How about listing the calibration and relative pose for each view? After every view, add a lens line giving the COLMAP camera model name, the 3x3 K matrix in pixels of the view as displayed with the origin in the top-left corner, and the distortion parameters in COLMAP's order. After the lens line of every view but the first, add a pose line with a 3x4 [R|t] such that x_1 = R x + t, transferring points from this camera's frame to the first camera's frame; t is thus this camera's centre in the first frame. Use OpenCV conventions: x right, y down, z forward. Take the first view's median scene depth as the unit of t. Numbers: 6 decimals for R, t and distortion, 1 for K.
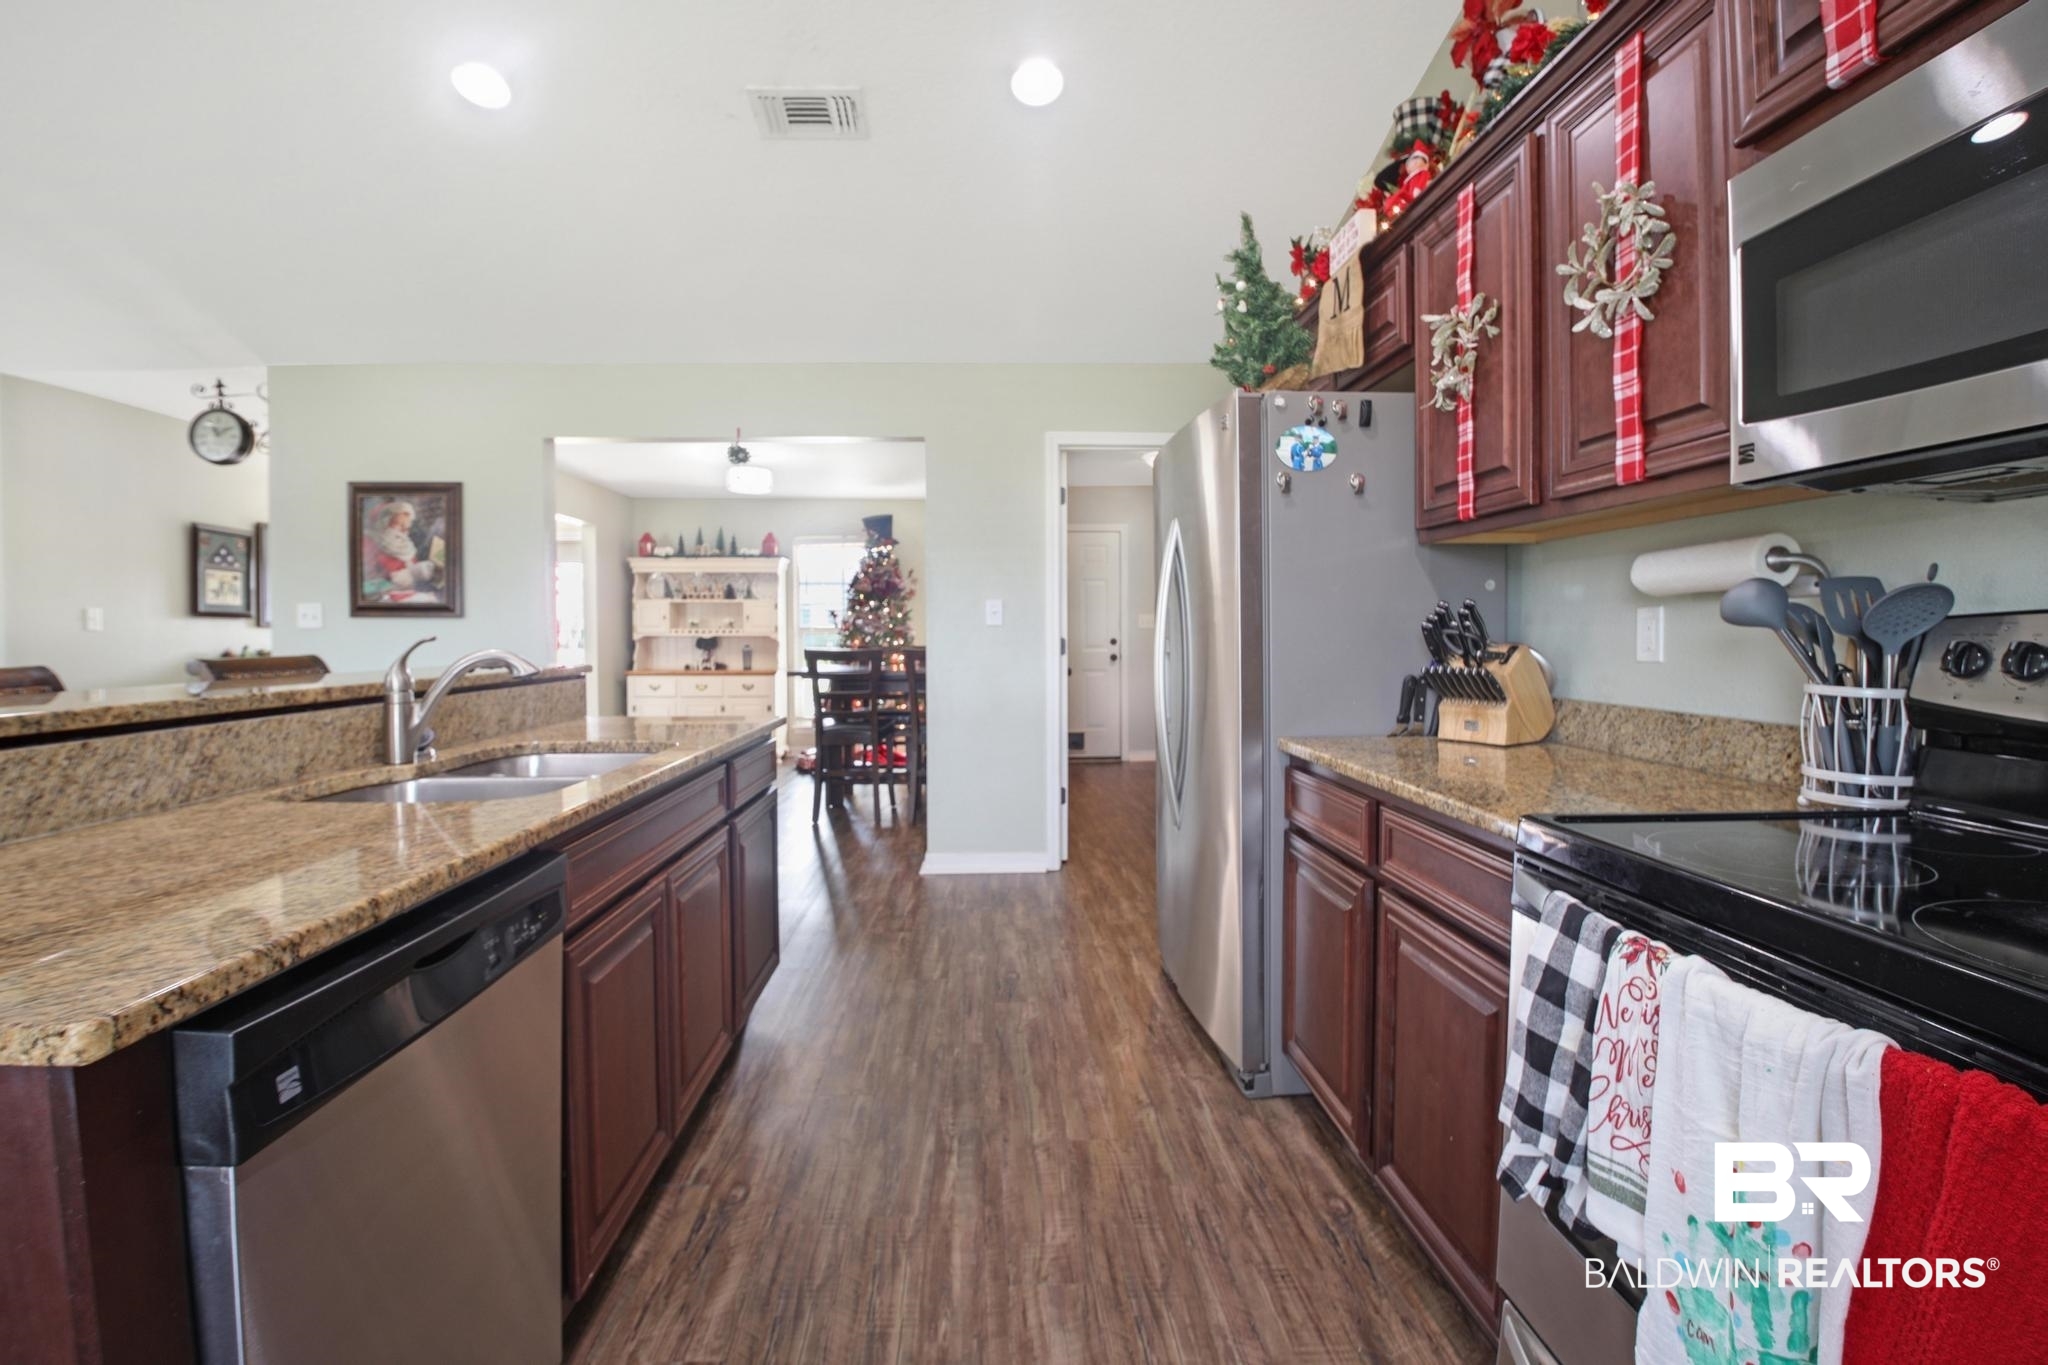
lens RADIAL K [[894.7, 0, 1005.0], [0, 894.7, 662.1], [0, 0, 1]] dist [-0.036076, -0.000456]
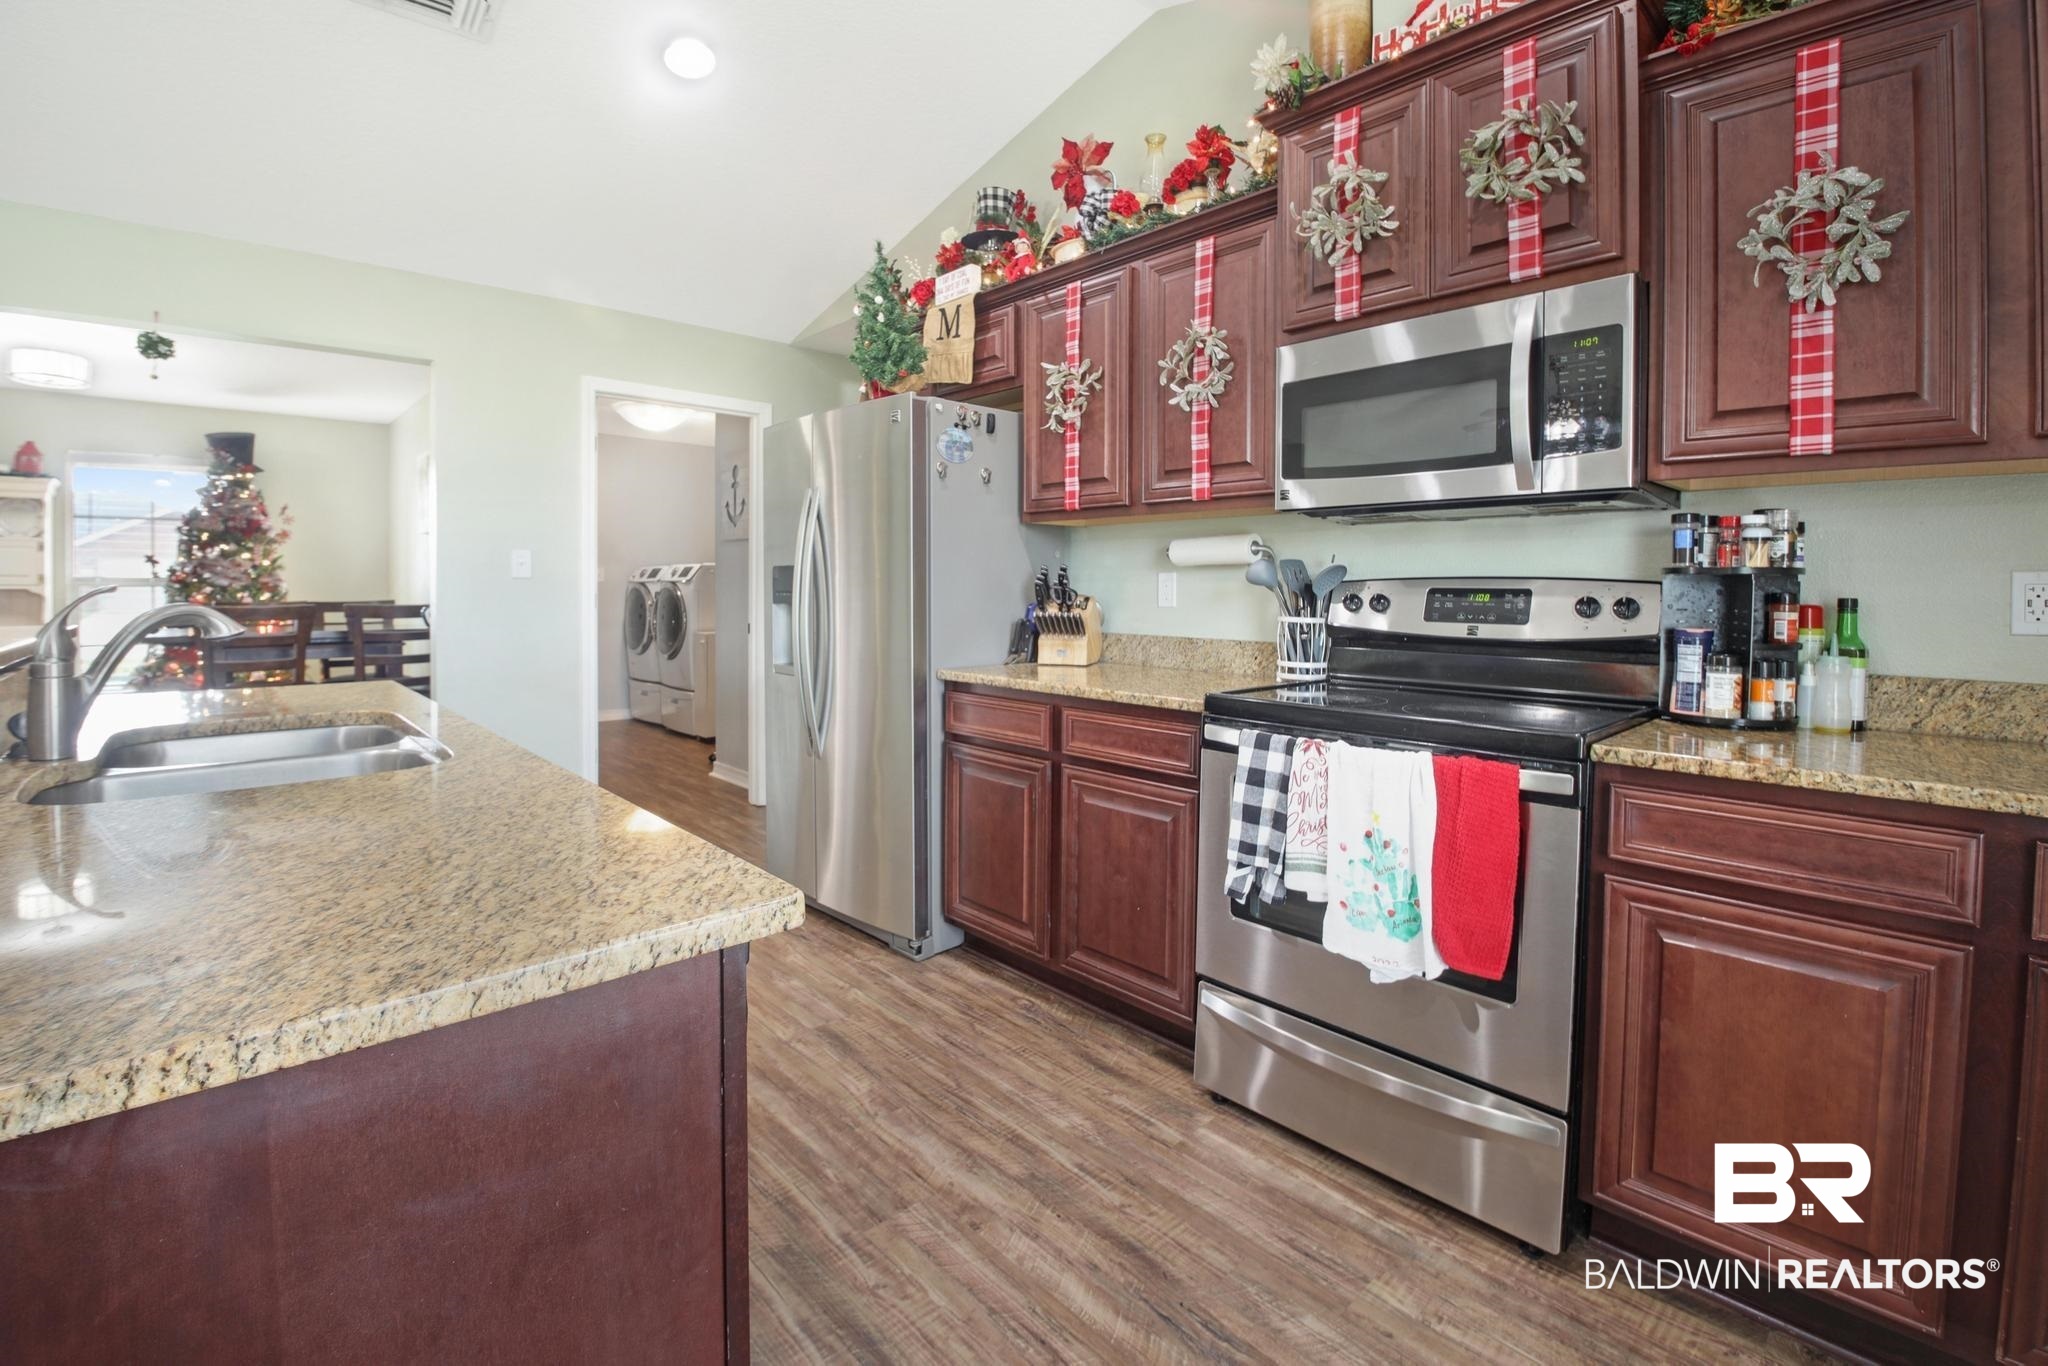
lens RADIAL K [[901.5, 0, 1029.0], [0, 901.5, 614.3], [0, 0, 1]] dist [-0.048295, -0.000374]
pose [[0.752597, -0.013827, 0.658337, -0.513520], [0.015552, 0.999874, 0.003221, 0.003885], [-0.658298, 0.007815, 0.752717, -0.064559]]
